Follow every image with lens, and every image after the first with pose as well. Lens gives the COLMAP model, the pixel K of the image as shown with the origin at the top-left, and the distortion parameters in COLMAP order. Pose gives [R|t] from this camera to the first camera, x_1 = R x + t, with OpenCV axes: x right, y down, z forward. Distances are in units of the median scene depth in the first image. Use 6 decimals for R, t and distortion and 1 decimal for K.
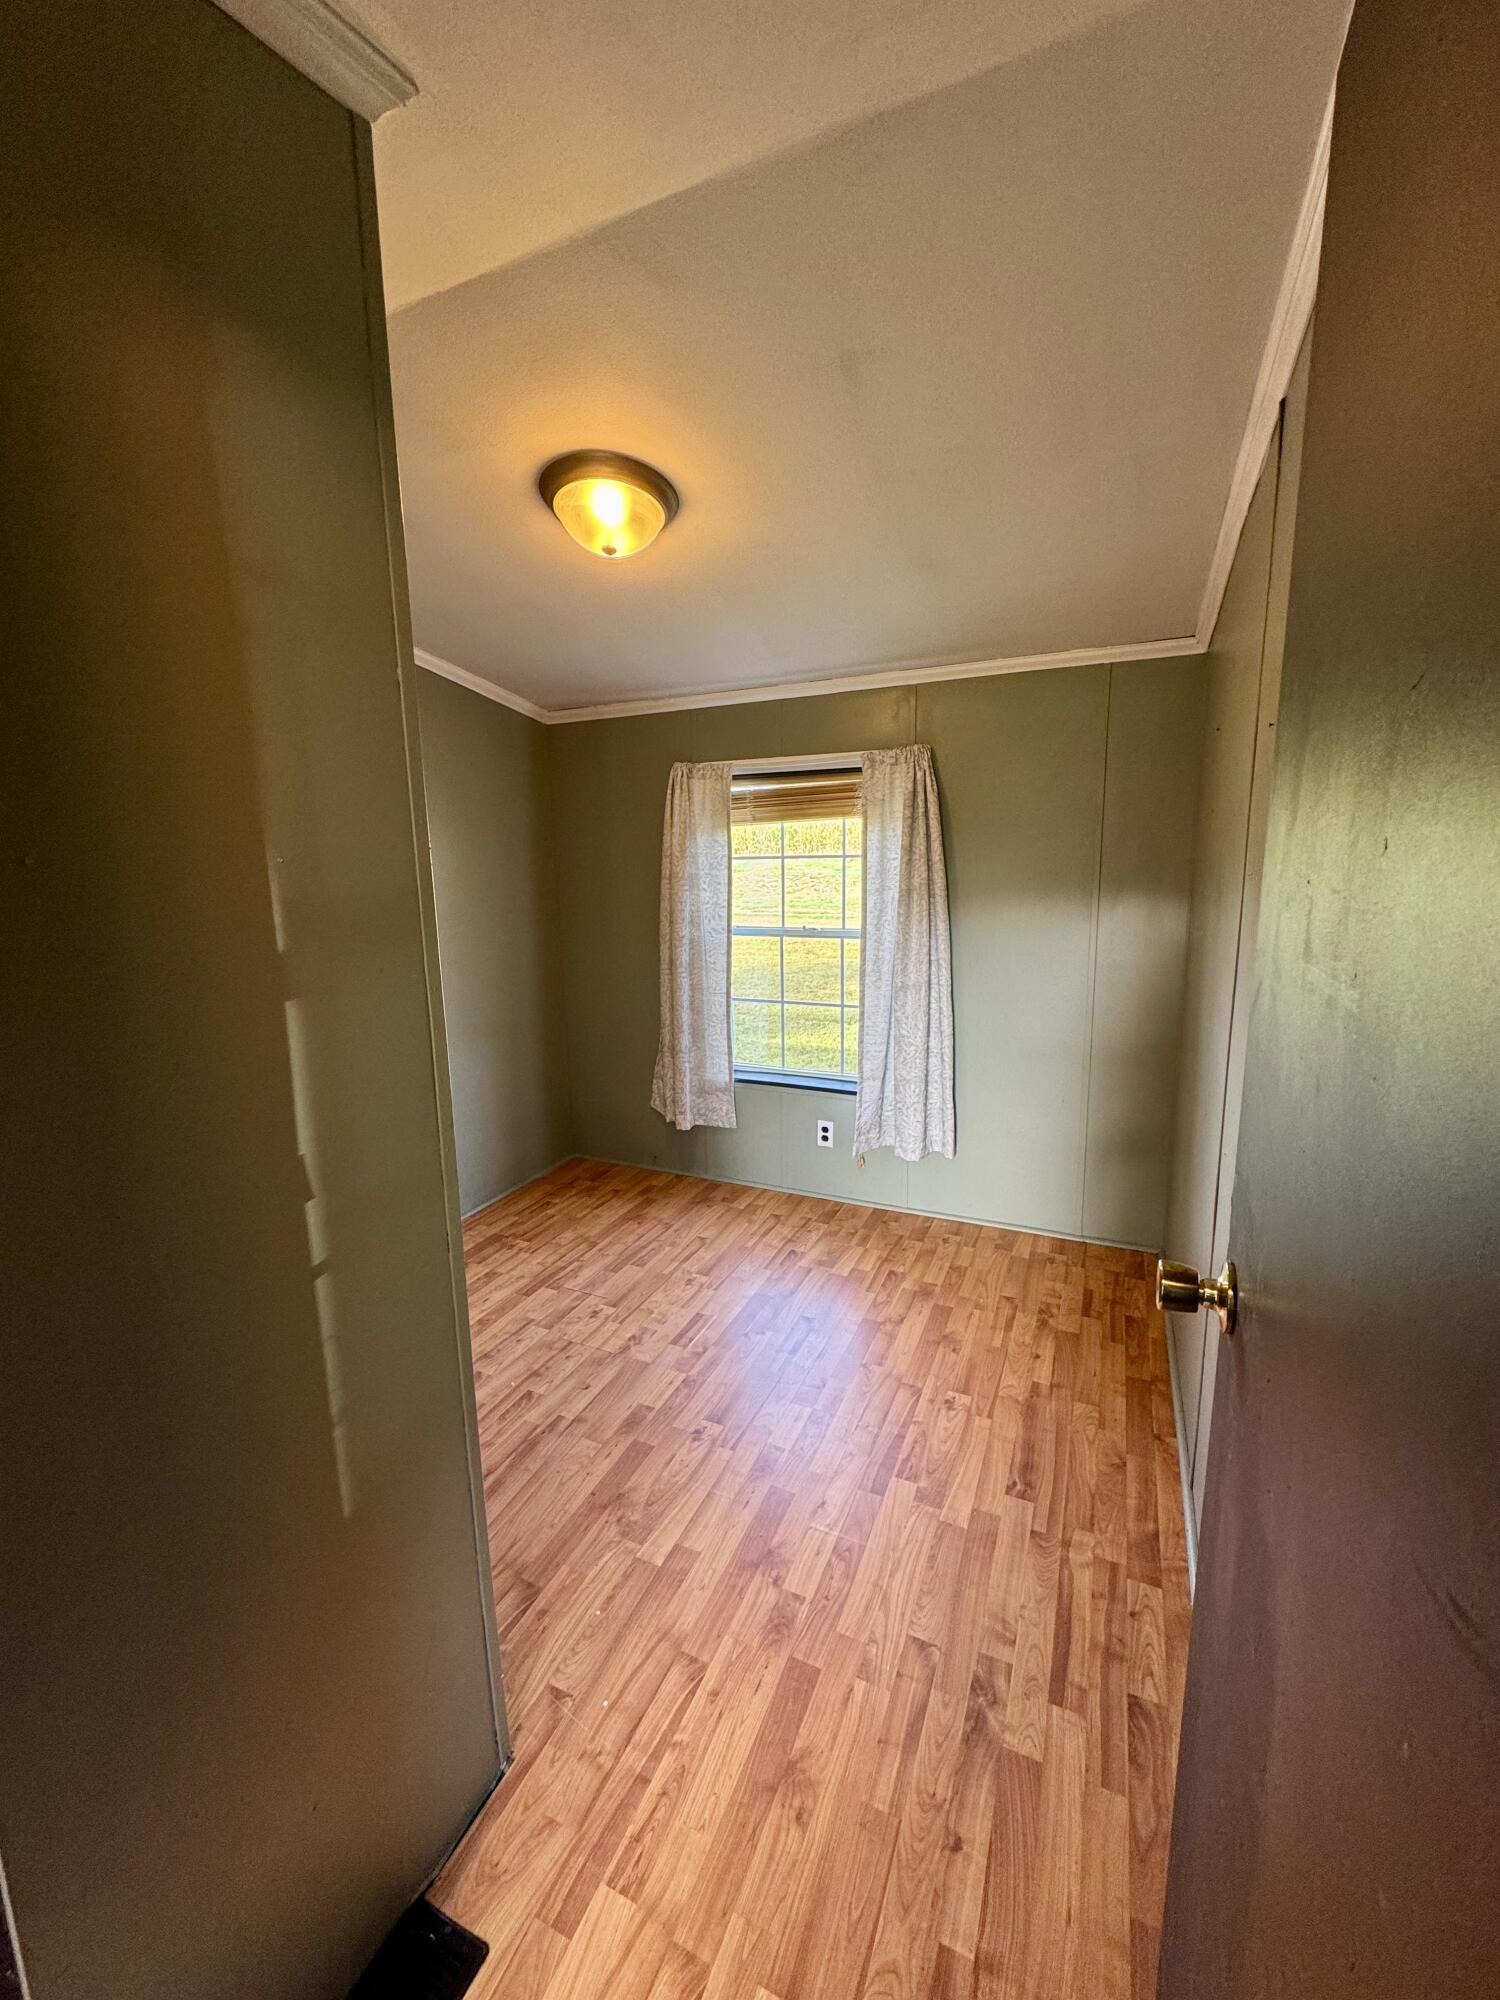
lens RADIAL K [[793.5, 0, 750.0], [0, 793.5, 1000.0], [0, 0, 1]] dist [0.000863, 0.000151]
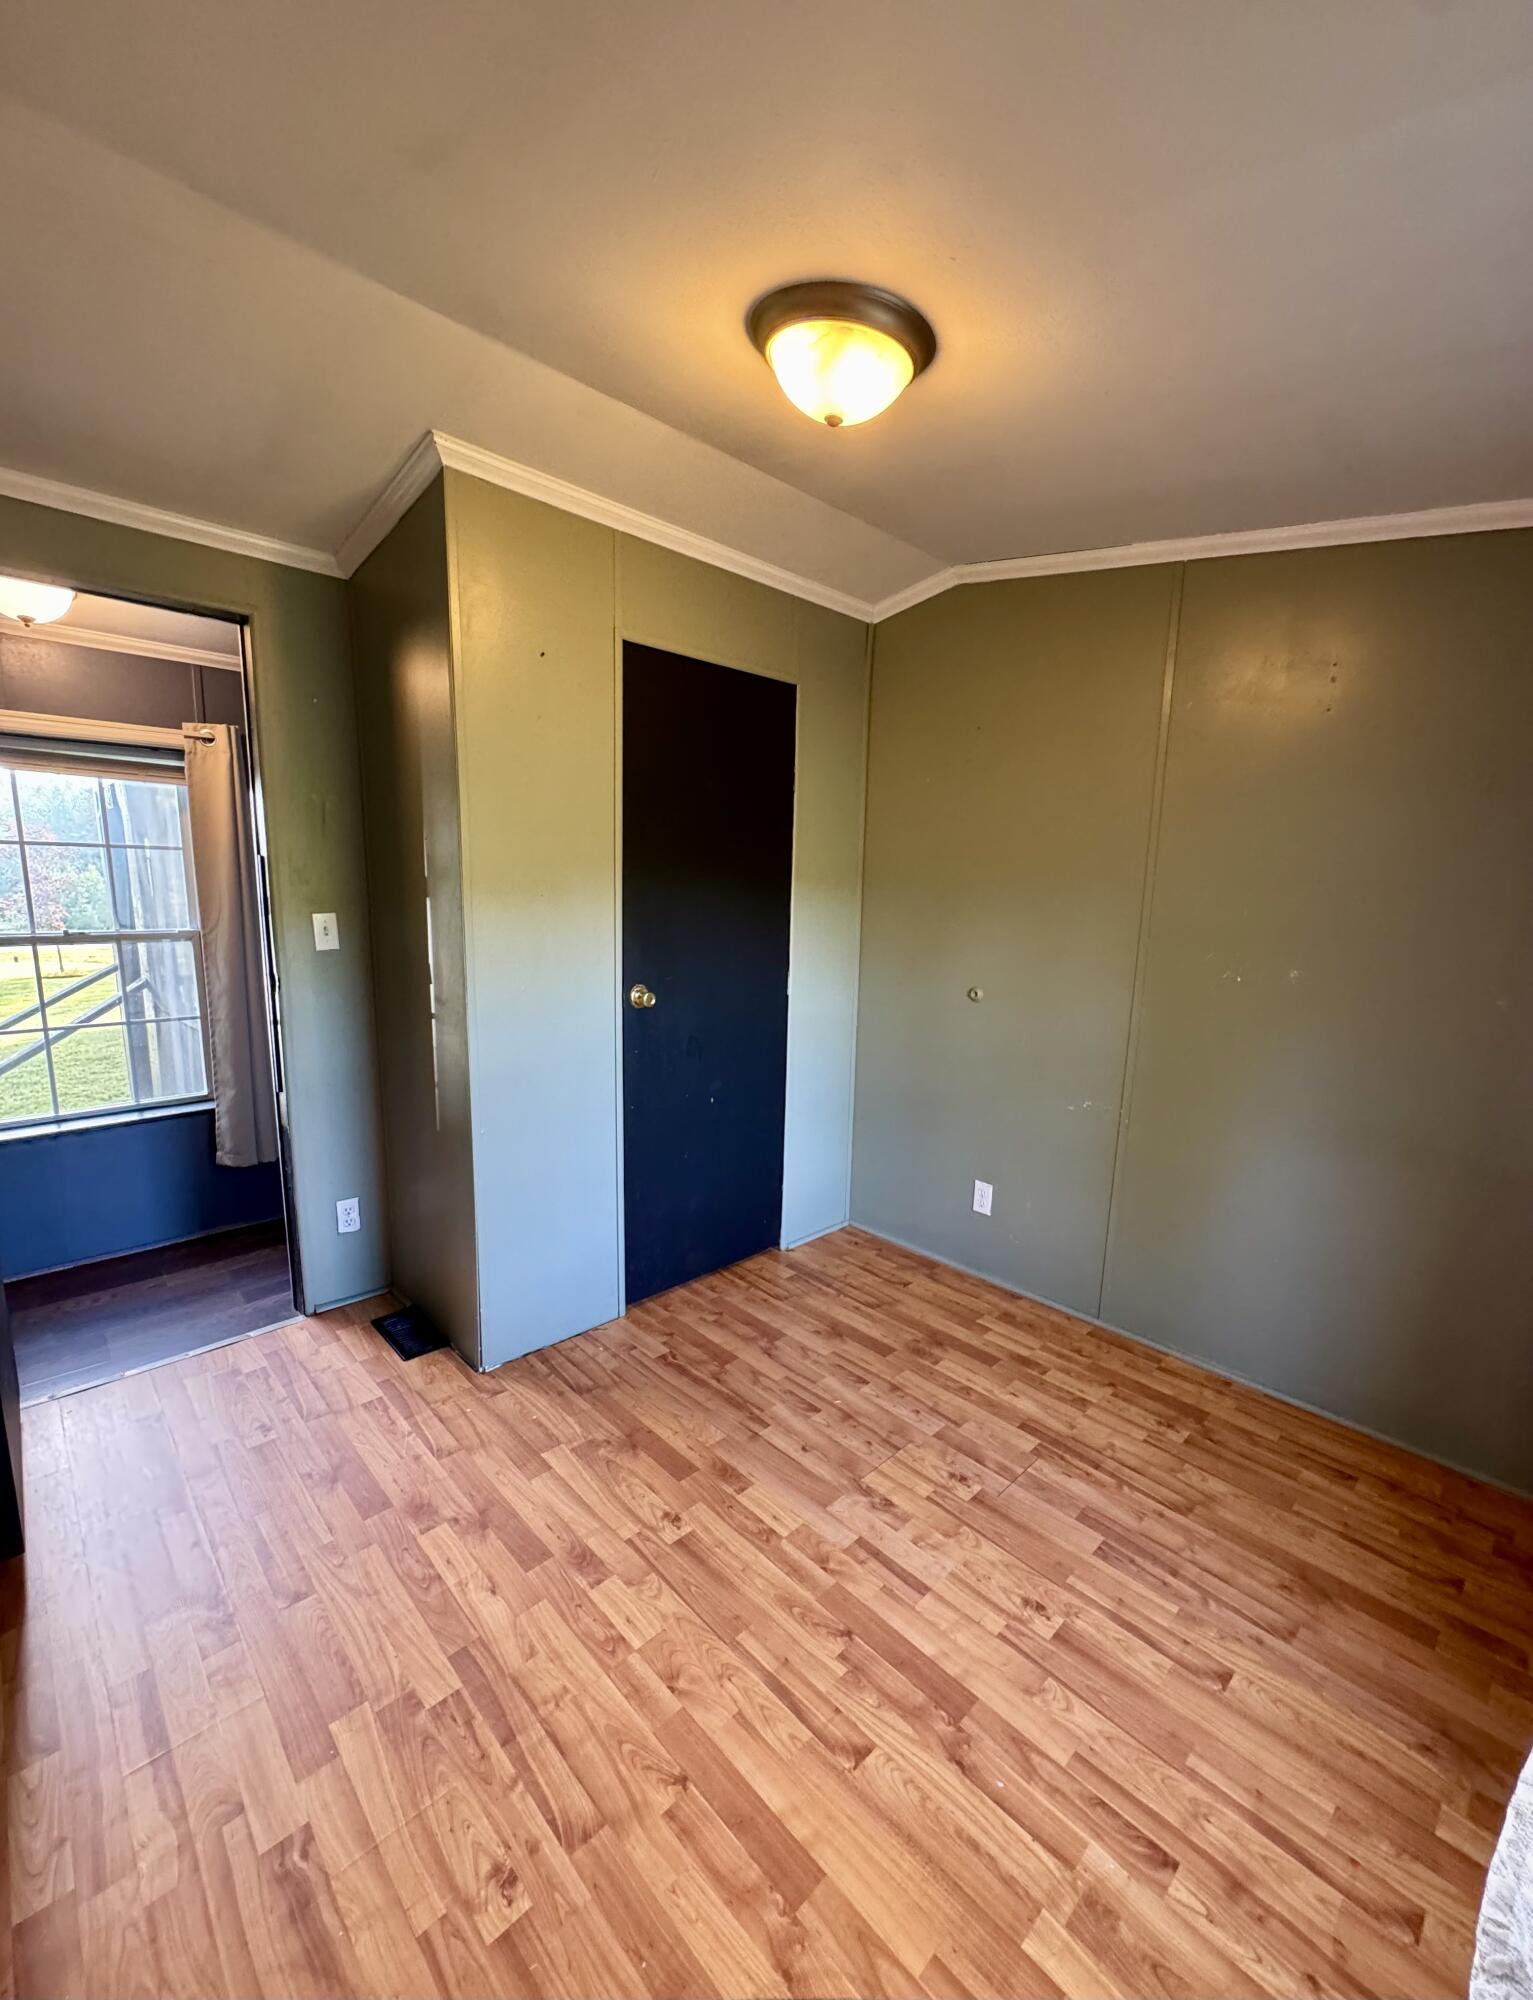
lens RADIAL K [[704.6, 0, 771.8], [0, 704.6, 1027.2], [0, 0, 1]] dist [-0.000435, -0.000104]
pose [[-0.297994, 0.198562, -0.933688, 0.531287], [-0.182915, 0.948123, 0.260010, -0.216018], [0.936879, 0.248267, -0.246215, 1.135676]]
